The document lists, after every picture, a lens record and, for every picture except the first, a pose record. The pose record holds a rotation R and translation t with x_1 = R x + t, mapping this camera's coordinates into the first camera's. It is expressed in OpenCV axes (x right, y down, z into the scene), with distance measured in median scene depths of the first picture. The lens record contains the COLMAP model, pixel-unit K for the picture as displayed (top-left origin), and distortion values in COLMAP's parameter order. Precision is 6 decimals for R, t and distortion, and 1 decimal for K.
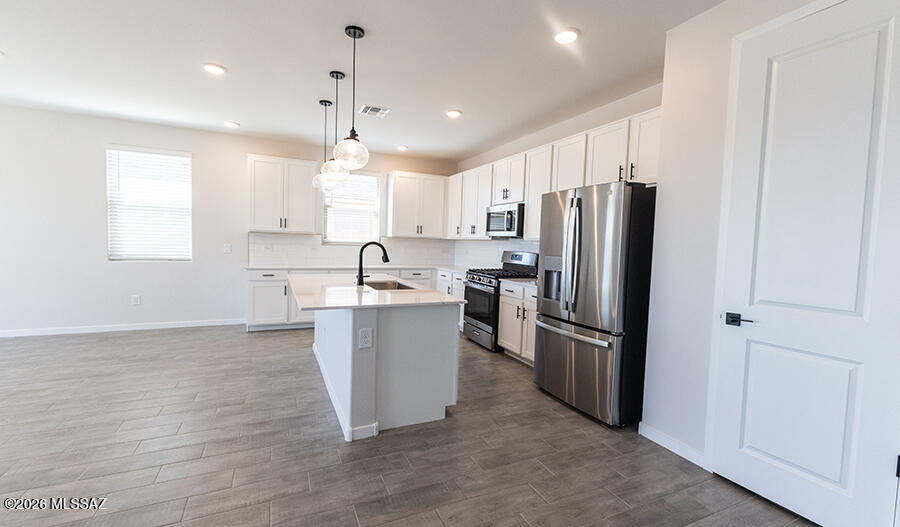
lens RADIAL K [[384.9, 0, 451.0], [0, 384.9, 263.5], [0, 0, 1]] dist [0.010862, -0.002434]
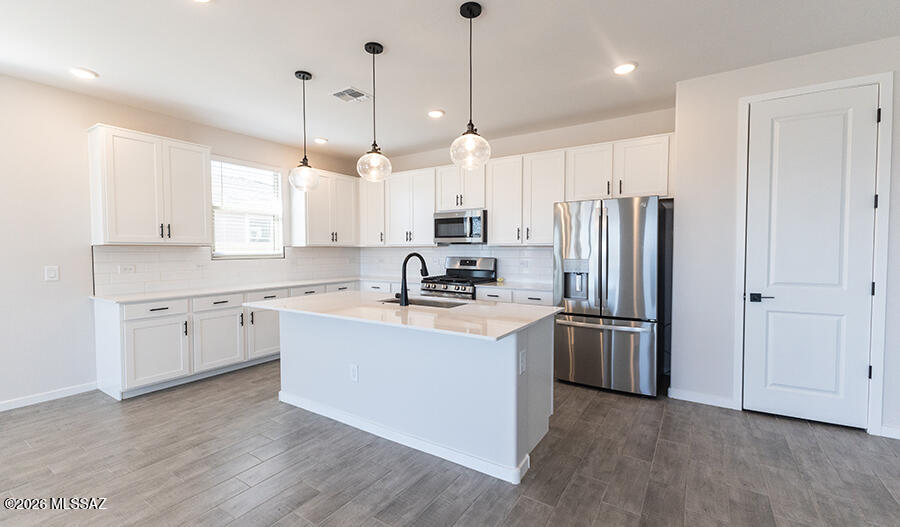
lens RADIAL K [[384.9, 0, 451.1], [0, 384.9, 263.1], [0, 0, 1]] dist [0.010862, -0.002434]
pose [[0.846395, -0.052715, 0.529940, -0.496704], [0.058721, 0.998259, 0.005513, -0.028648], [-0.529308, 0.026452, 0.848017, 0.199323]]
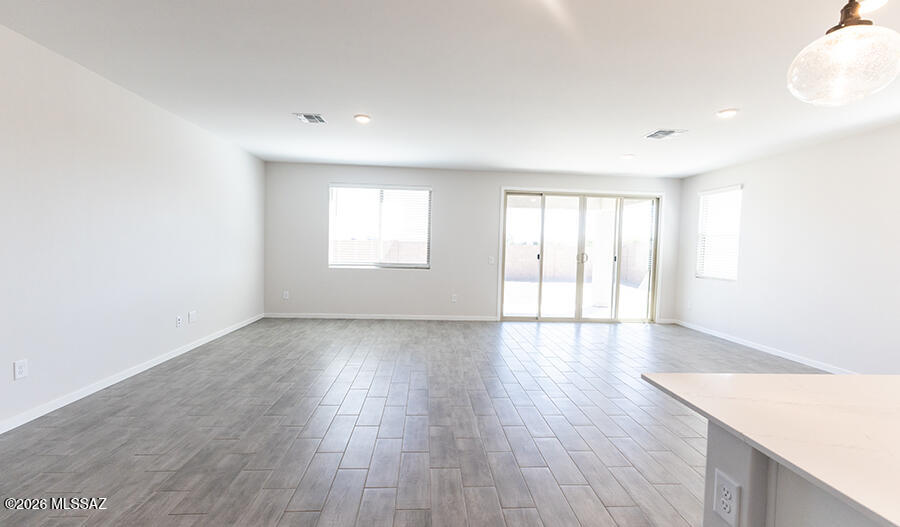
lens RADIAL K [[384.9, 0, 453.7], [0, 384.9, 263.1], [0, 0, 1]] dist [0.010862, -0.002434]
pose [[-0.347266, 0.000680, -0.937766, 0.179165], [-0.091548, 0.995199, 0.034623, -0.034796], [0.933287, 0.097875, -0.345536, 0.508438]]
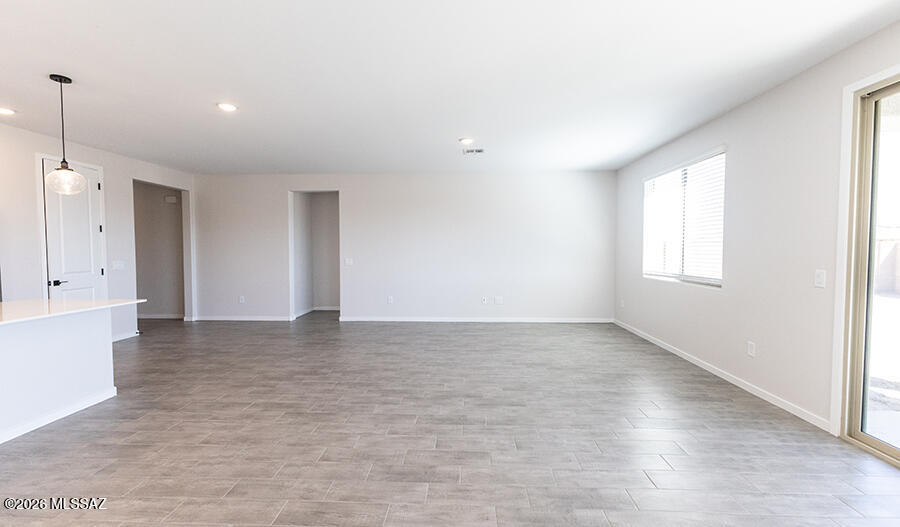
lens RADIAL K [[384.9, 0, 450.4], [0, 384.9, 263.7], [0, 0, 1]] dist [0.010862, -0.002434]
pose [[-0.885702, -0.047082, 0.461860, -1.205303], [0.000733, 0.994701, 0.102804, -0.102218], [-0.464253, 0.091392, -0.880975, 0.992736]]
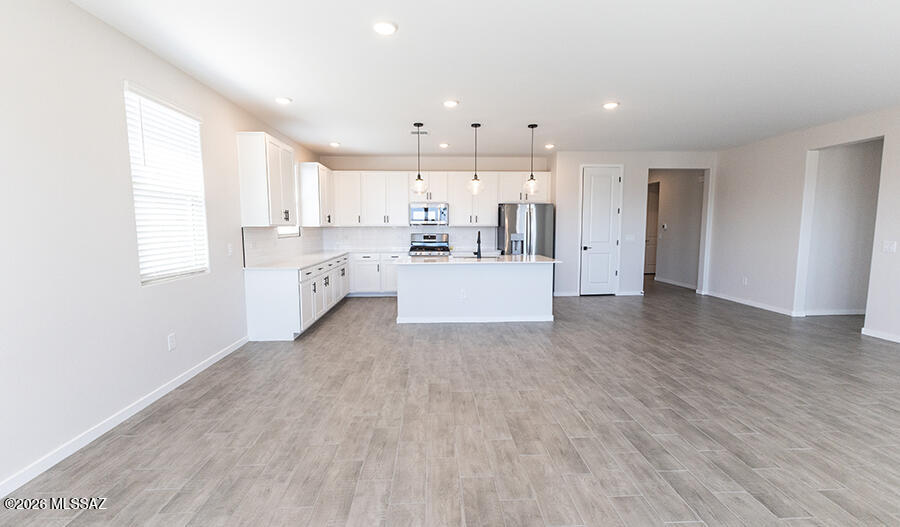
lens RADIAL K [[384.9, 0, 450.8], [0, 384.9, 264.4], [0, 0, 1]] dist [0.010862, -0.002434]
pose [[0.373568, -0.125153, 0.919121, -1.498439], [0.066555, 0.991919, 0.108015, -0.085362], [-0.925212, 0.020821, 0.378879, 0.419844]]
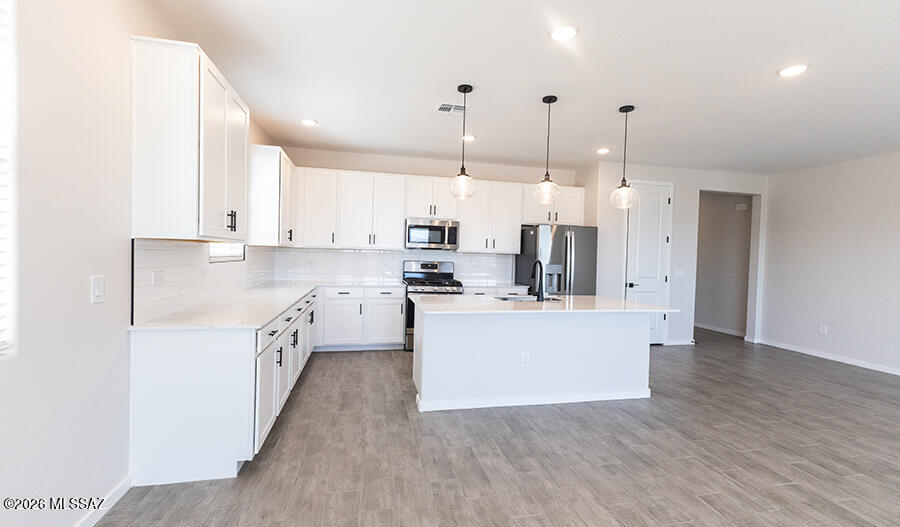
lens RADIAL K [[384.9, 0, 450.7], [0, 384.9, 262.6], [0, 0, 1]] dist [0.010862, -0.002434]
pose [[0.214212, -0.047248, 0.975644, -1.117567], [0.034070, 0.998583, 0.040879, -0.086369], [-0.976193, 0.024483, 0.215518, 0.853402]]
